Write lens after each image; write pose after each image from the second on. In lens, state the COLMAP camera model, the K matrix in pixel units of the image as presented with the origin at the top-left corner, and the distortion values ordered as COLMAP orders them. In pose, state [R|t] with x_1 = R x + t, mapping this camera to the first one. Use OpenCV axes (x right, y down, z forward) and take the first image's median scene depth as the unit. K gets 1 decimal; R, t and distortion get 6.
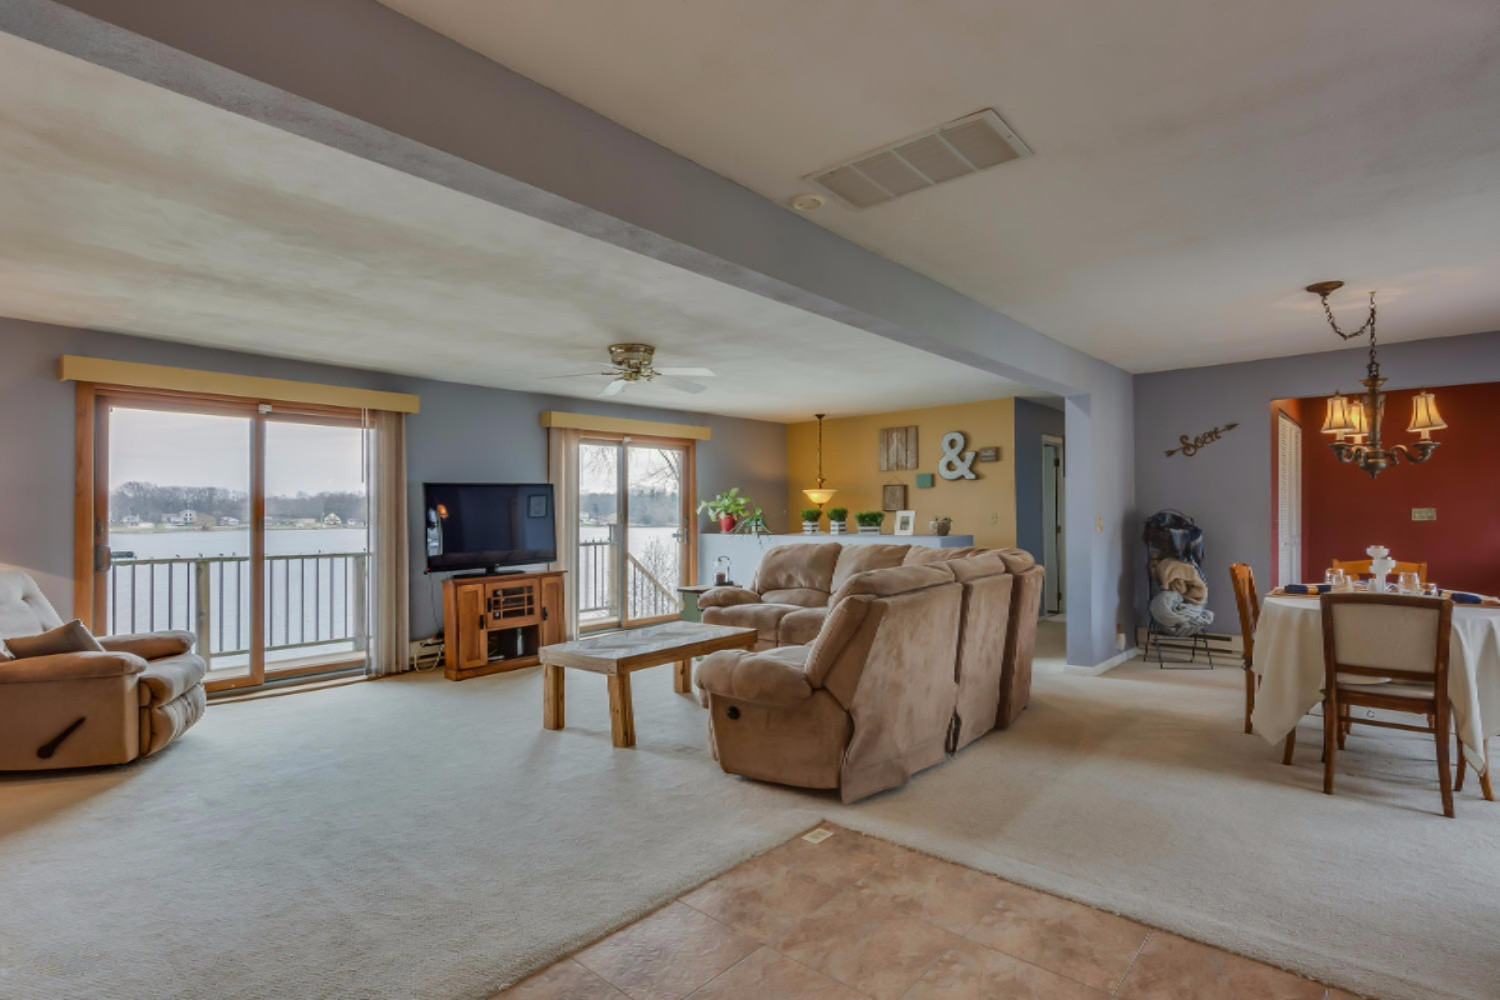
lens RADIAL K [[743.4, 0, 743.1], [0, 743.4, 506.6], [0, 0, 1]] dist [0.003576, -0.000882]
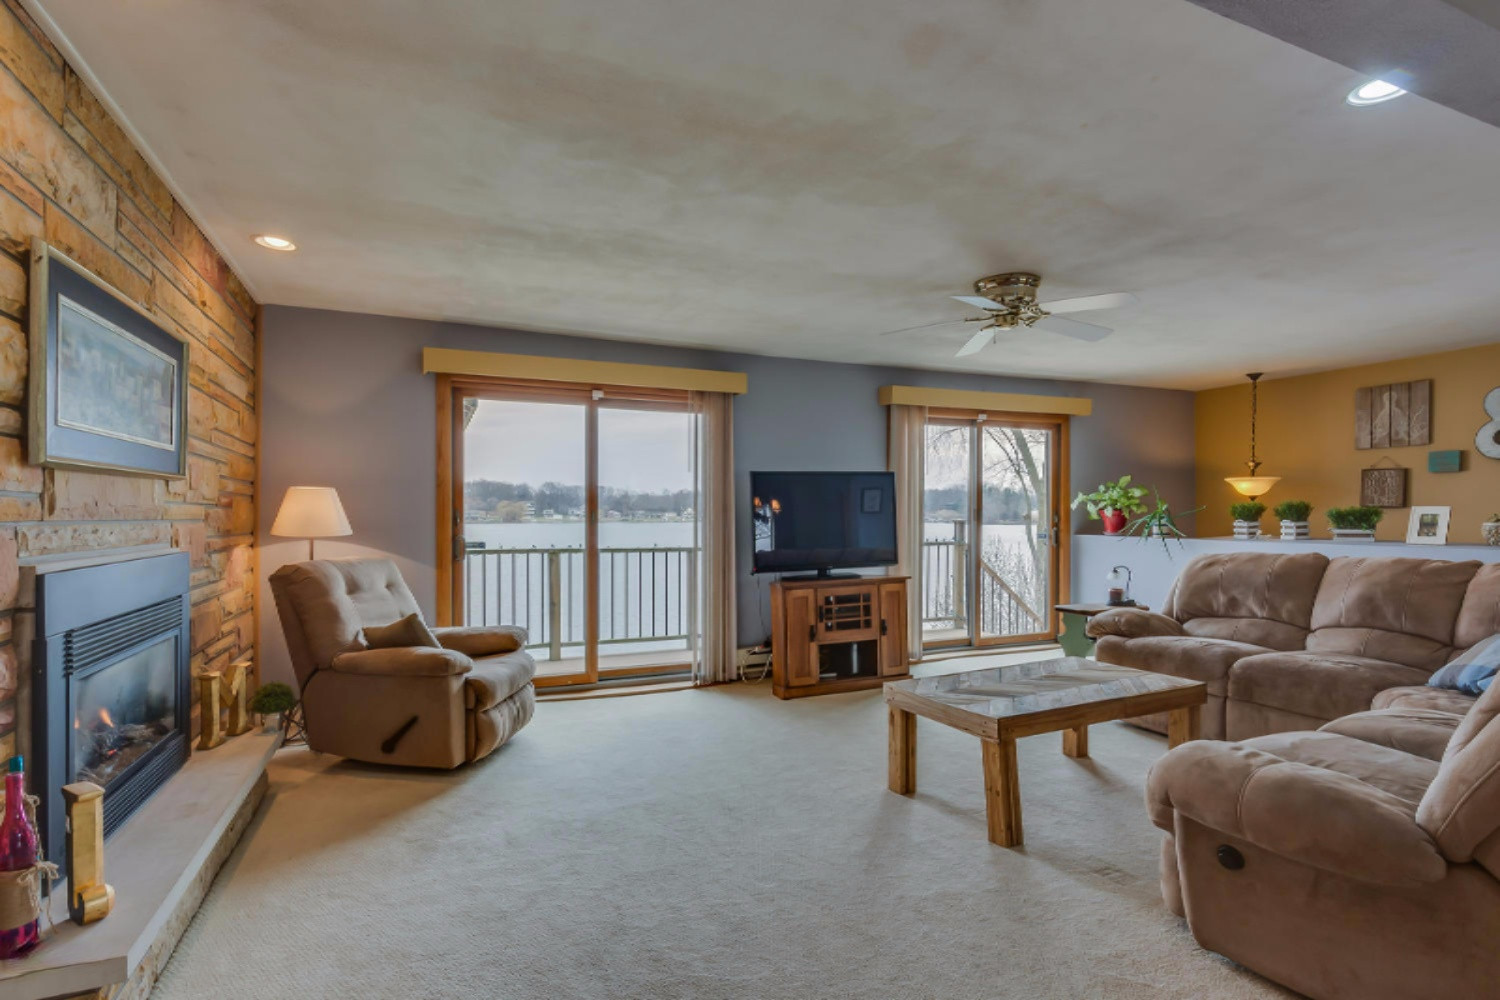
lens RADIAL K [[743.4, 0, 747.1], [0, 743.4, 513.6], [0, 0, 1]] dist [0.003576, -0.000882]
pose [[0.909726, 0.008881, -0.415115, -0.071332], [-0.002908, 0.999883, 0.015018, 0.005228], [0.415200, -0.012455, 0.909645, 0.209090]]
